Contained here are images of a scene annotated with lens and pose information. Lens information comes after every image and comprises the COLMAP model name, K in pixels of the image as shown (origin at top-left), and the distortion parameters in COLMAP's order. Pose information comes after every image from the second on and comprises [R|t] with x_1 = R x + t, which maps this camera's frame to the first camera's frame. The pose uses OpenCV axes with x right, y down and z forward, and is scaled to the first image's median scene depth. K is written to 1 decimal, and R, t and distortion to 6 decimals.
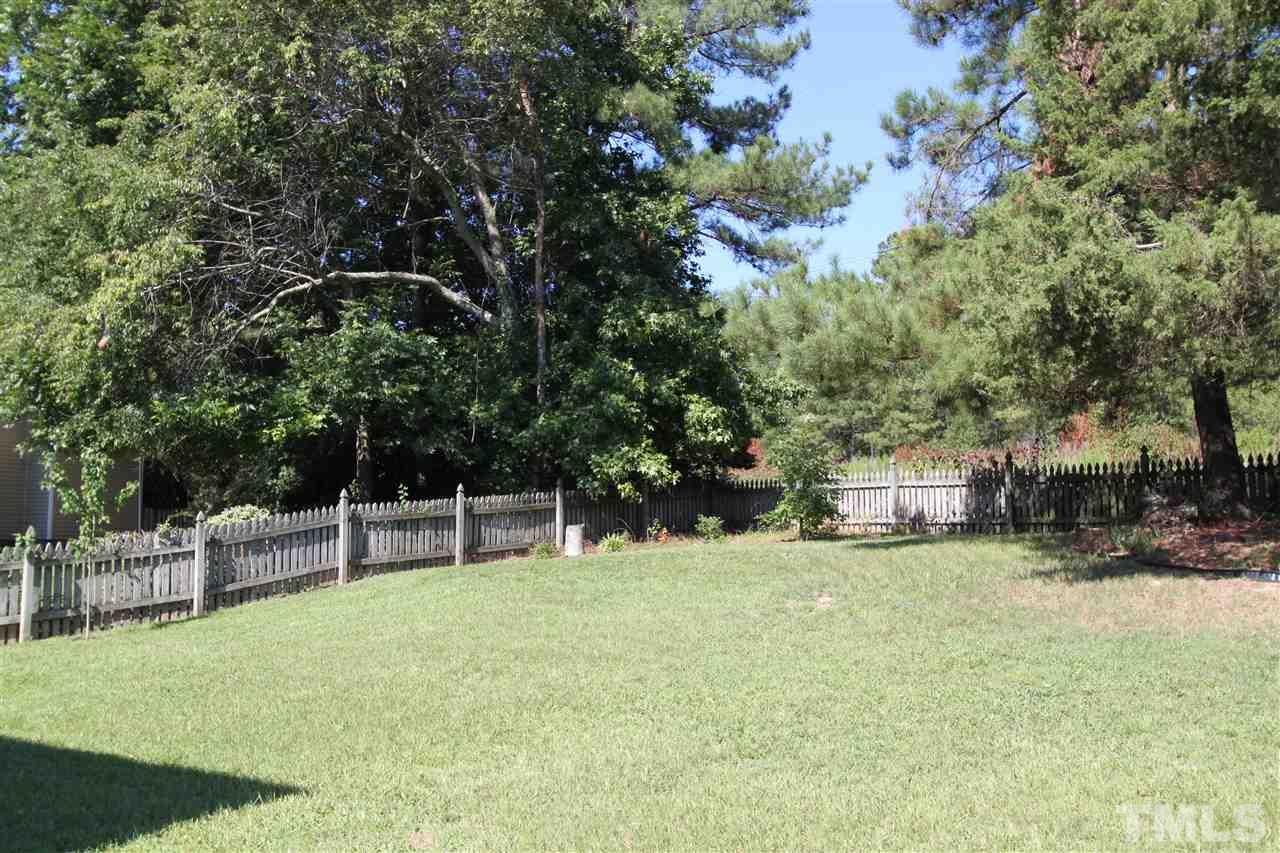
lens RADIAL K [[1258.3, 0, 640.0], [0, 1258.3, 426.5], [0, 0, 1]] dist [-0.015308, 0.106372]
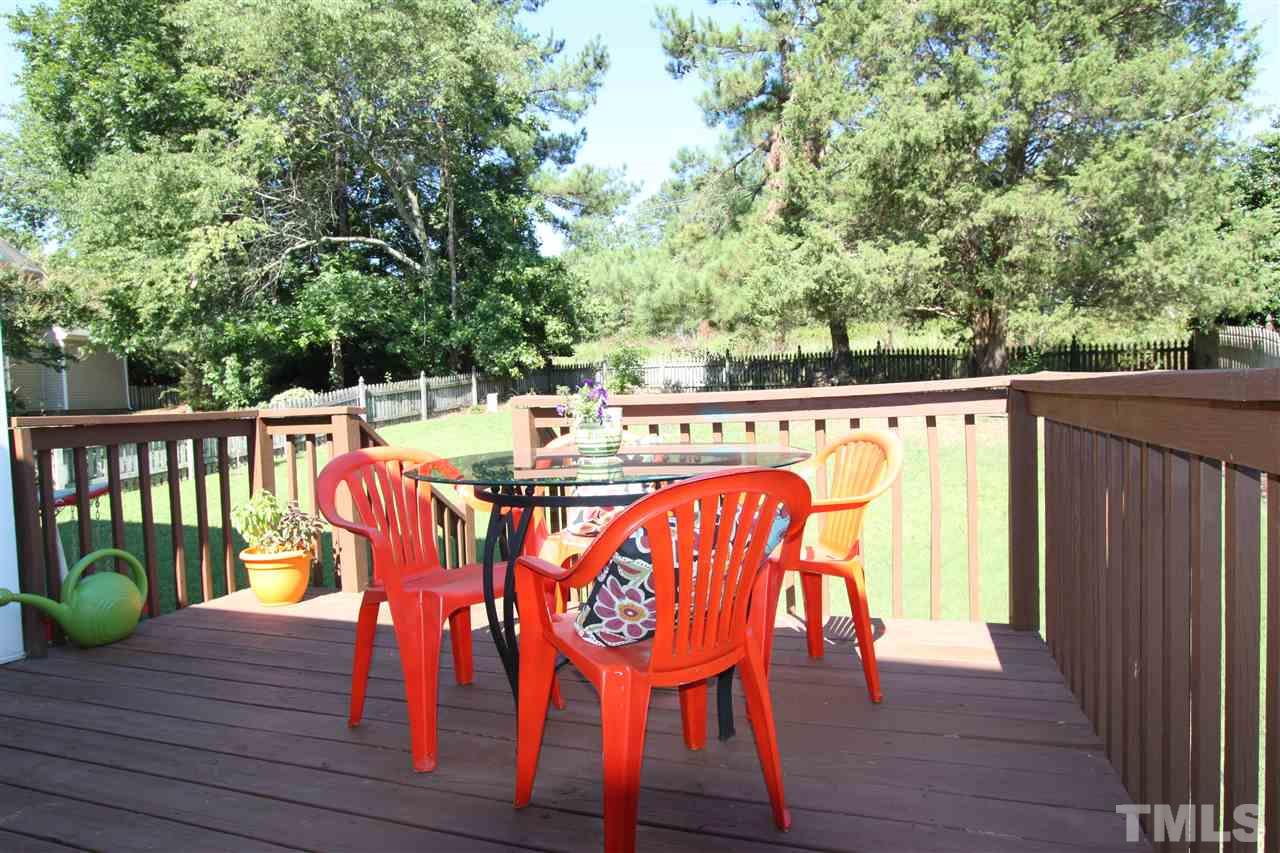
lens RADIAL K [[784.0, 0, 640.0], [0, 784.0, 426.5], [0, 0, 1]] dist [-0.002084, 0.000626]
pose [[0.955682, -0.040960, 0.291536, -0.161206], [0.000720, 0.990596, 0.136815, -0.022204], [-0.294399, -0.130542, 0.946725, -0.074585]]
